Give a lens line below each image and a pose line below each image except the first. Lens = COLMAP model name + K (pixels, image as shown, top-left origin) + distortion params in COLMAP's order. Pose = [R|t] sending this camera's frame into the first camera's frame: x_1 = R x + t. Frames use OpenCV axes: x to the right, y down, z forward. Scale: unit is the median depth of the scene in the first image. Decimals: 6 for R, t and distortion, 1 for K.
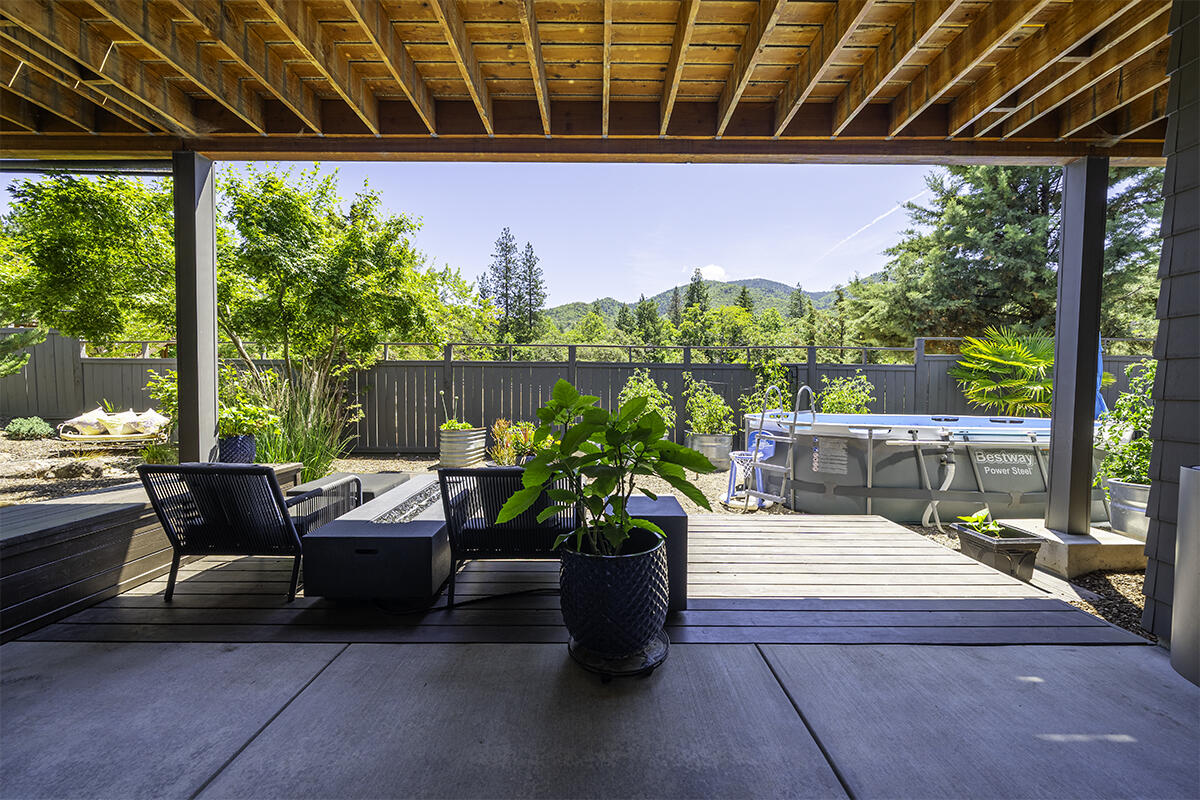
lens RADIAL K [[417.7, 0, 599.5], [0, 417.7, 400.2], [0, 0, 1]] dist [-0.000742, -0.000463]
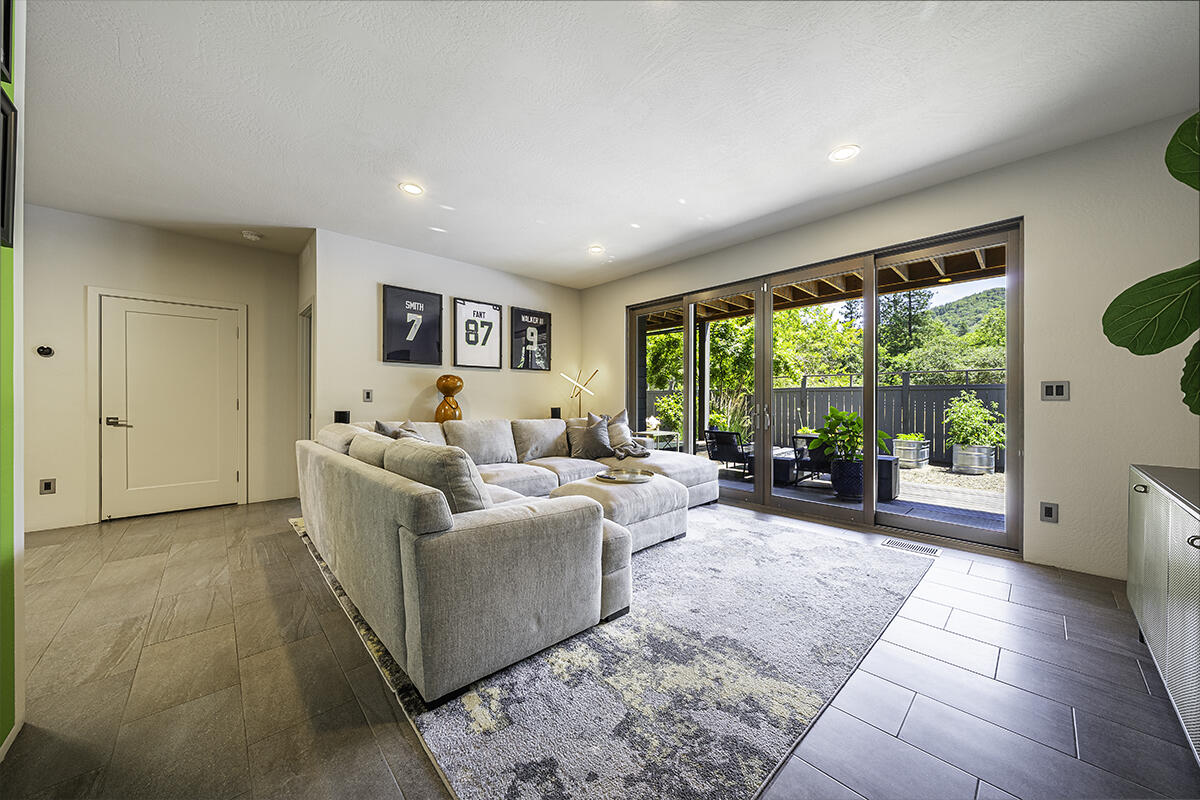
lens RADIAL K [[417.7, 0, 621.1], [0, 417.7, 402.0], [0, 0, 1]] dist [-0.000742, -0.000463]
pose [[0.713117, -0.004689, -0.701030, 0.251554], [-0.018822, 0.999489, -0.025831, 0.007561], [0.700793, 0.031616, 0.712664, -0.599289]]
